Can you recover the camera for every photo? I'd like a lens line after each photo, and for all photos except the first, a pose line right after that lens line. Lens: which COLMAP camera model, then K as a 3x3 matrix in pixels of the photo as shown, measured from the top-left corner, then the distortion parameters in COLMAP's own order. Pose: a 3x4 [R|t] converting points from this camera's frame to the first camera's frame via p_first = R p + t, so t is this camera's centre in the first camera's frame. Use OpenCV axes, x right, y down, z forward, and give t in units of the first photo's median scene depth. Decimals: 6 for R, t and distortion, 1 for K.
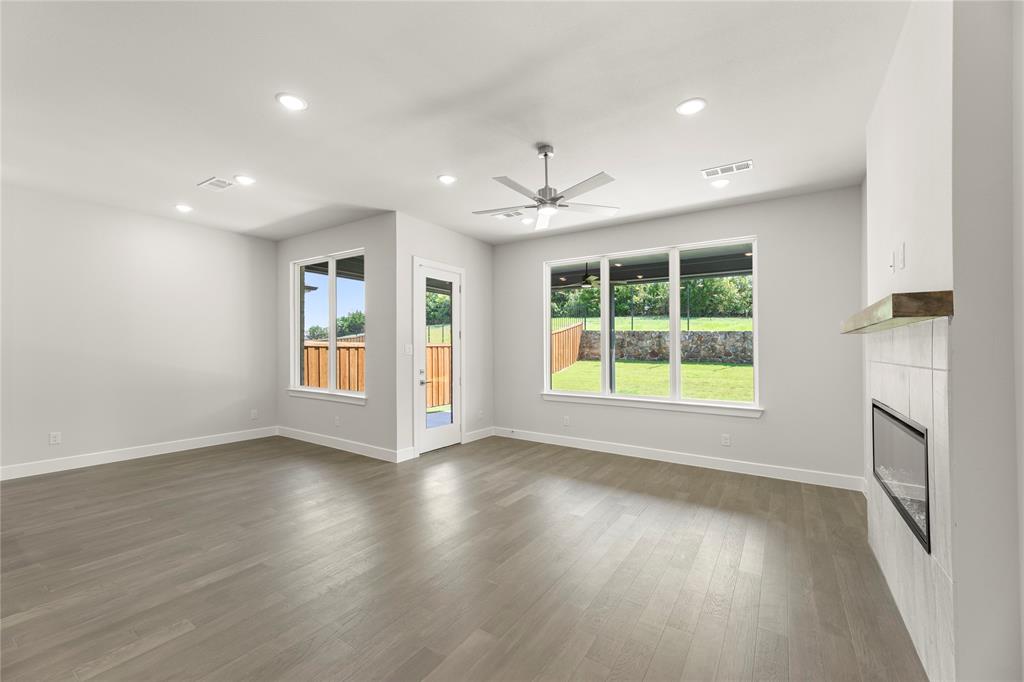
lens RADIAL K [[414.0, 0, 511.1], [0, 414.0, 347.6], [0, 0, 1]] dist [-0.000317, 0.000000]
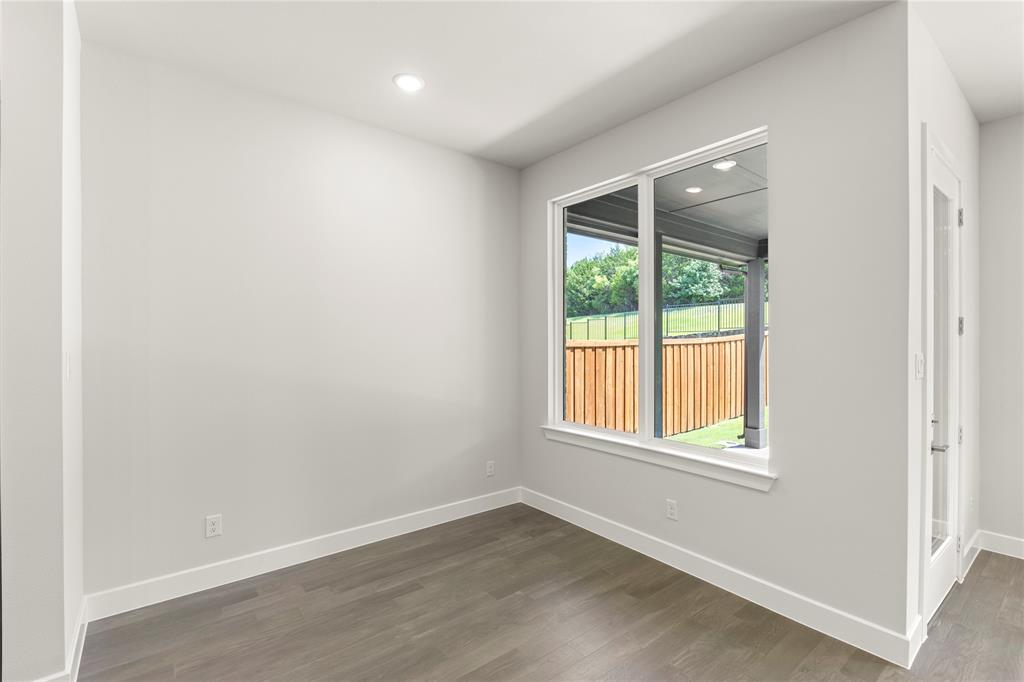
lens RADIAL K [[466.4, 0, 512.4], [0, 466.4, 341.1], [0, 0, 1]] dist [0.001680, 0.000053]
pose [[0.950973, -0.004556, -0.309240, -0.376433], [0.004402, 0.999990, -0.001194, -0.015573], [0.309242, -0.000226, 0.950983, 0.376783]]
